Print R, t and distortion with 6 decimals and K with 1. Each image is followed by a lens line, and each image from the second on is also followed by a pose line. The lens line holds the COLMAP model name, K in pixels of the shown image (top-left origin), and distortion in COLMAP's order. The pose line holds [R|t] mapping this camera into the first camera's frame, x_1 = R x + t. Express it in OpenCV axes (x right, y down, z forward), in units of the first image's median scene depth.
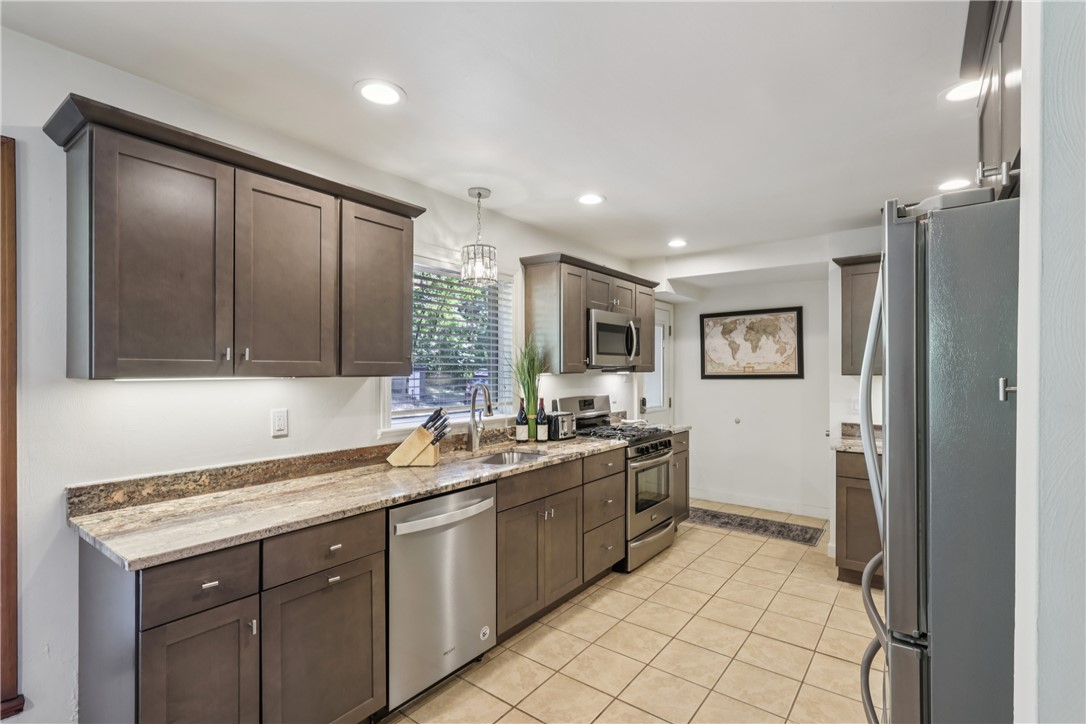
lens RADIAL K [[510.7, 0, 545.4], [0, 510.7, 370.5], [0, 0, 1]] dist [-0.000707, 0.002496]
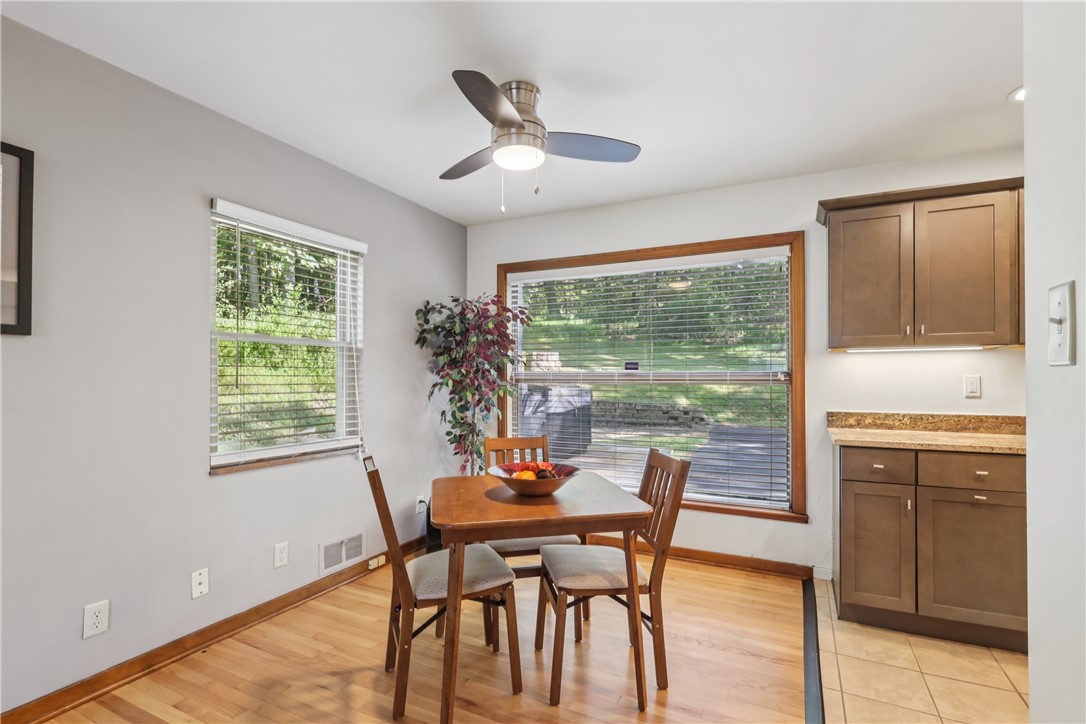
lens RADIAL K [[510.7, 0, 548.5], [0, 510.7, 376.5], [0, 0, 1]] dist [-0.000707, 0.002496]
pose [[0.190220, -0.006538, -0.981720, 0.379303], [-0.002218, 0.999972, -0.007089, 0.068659], [0.981739, 0.003526, 0.190200, -0.182745]]
